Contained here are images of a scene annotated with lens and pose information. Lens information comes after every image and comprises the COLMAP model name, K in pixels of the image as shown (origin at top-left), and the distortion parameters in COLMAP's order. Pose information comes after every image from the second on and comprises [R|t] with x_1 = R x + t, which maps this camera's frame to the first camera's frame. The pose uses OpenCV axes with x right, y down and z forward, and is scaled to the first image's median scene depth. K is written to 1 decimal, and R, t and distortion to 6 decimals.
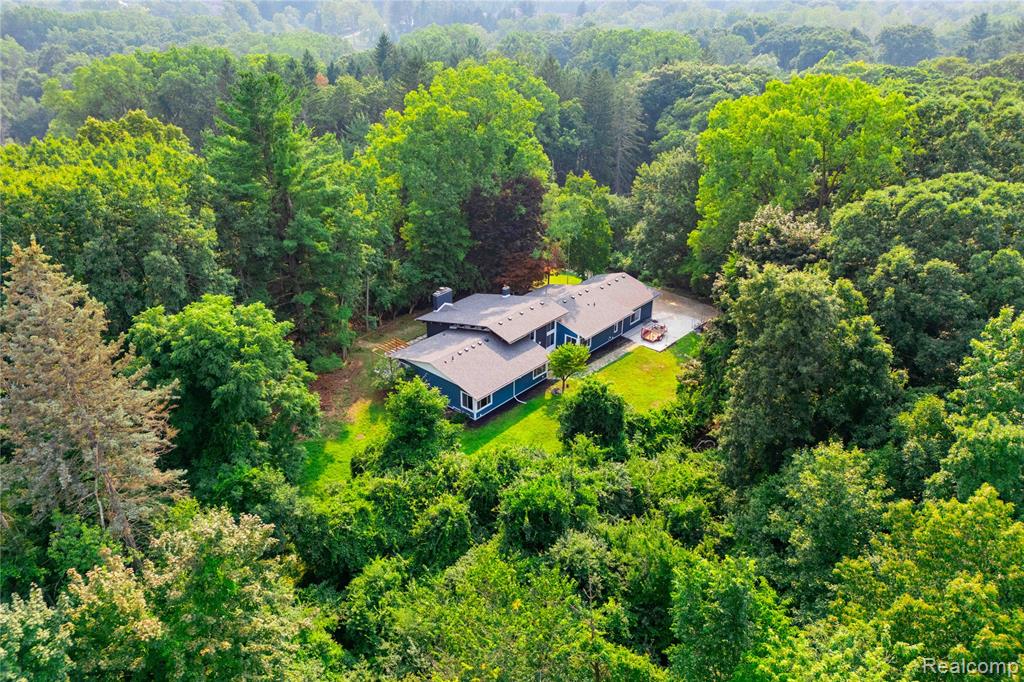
lens RADIAL K [[708.2, 0, 512.0], [0, 708.2, 341.0], [0, 0, 1]] dist [0.065480, -0.106967]
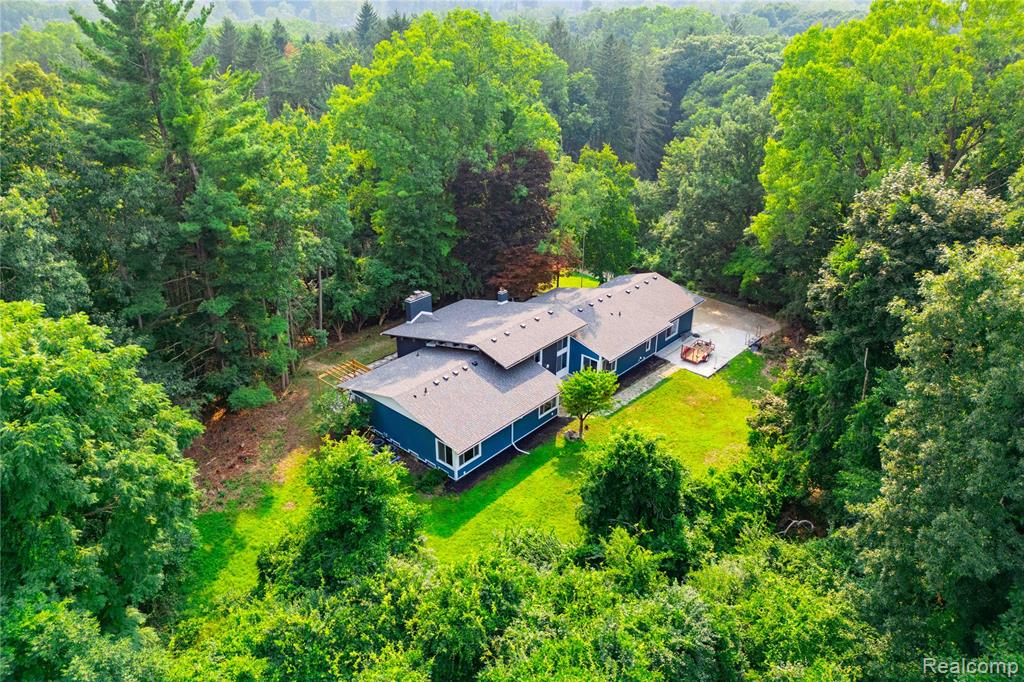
lens RADIAL K [[708.2, 0, 512.0], [0, 708.2, 341.0], [0, 0, 1]] dist [0.065480, -0.106967]
pose [[0.999995, 0.001450, -0.002965, 0.004755], [-0.001475, 0.999964, -0.008310, -0.020000], [0.002953, 0.008314, 0.999961, 0.299061]]
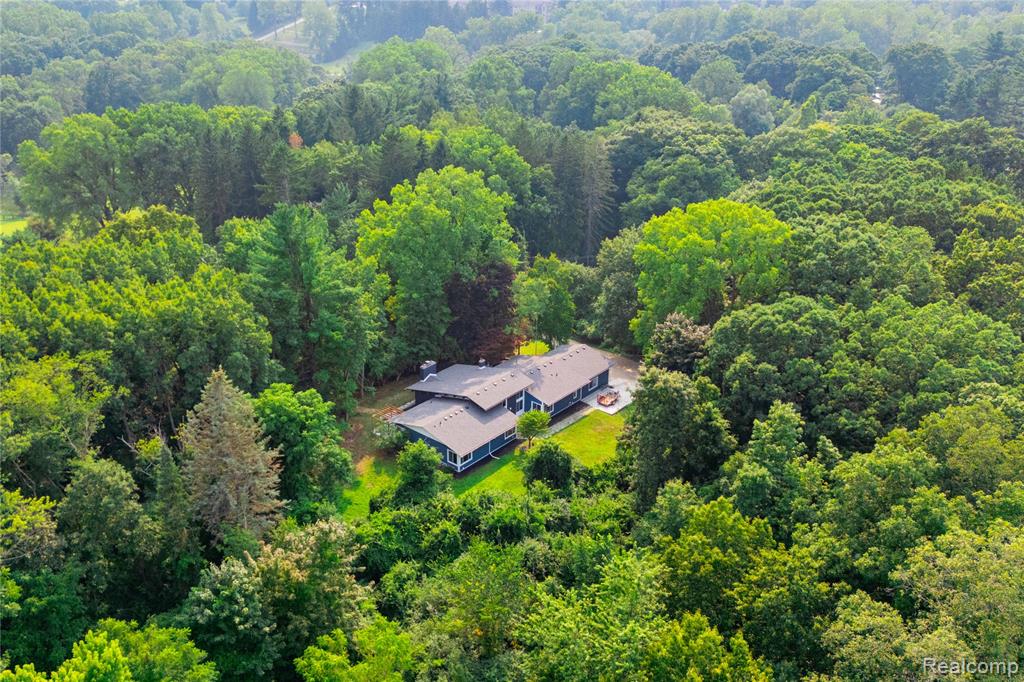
lens RADIAL K [[908.5, 0, 495.6], [0, 908.5, 381.1], [0, 0, 1]] dist [0.064490, 0.000262]
pose [[0.999907, -0.004253, 0.012996, -0.006815], [0.004251, 0.999991, 0.000160, -0.050987], [-0.012997, -0.000105, 0.999916, -0.624094]]
